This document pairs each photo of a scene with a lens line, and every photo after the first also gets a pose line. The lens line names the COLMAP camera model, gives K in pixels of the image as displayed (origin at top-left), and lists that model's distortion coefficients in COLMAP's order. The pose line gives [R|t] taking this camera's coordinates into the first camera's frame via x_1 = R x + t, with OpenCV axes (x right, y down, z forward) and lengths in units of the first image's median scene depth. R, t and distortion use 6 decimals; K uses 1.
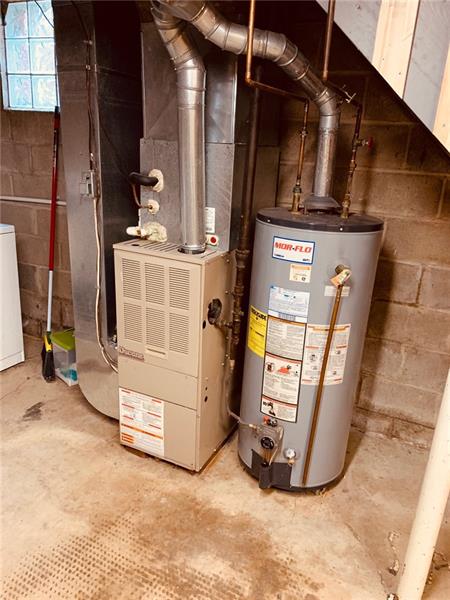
lens RADIAL K [[469.4, 0, 226.6], [0, 469.4, 298.9], [0, 0, 1]] dist [0.039966, -0.005364]
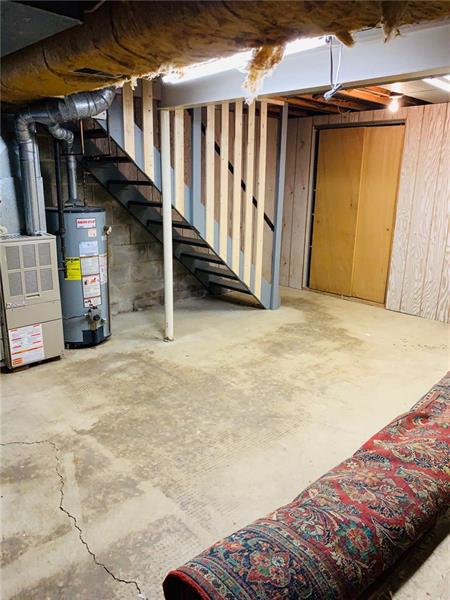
lens RADIAL K [[469.4, 0, 224.0], [0, 469.4, 299.3], [0, 0, 1]] dist [0.039966, -0.005364]
pose [[0.367945, -0.302270, 0.879346, -1.564809], [0.294126, 0.934965, 0.198318, -0.017949], [-0.882103, 0.185669, 0.432921, -0.428676]]
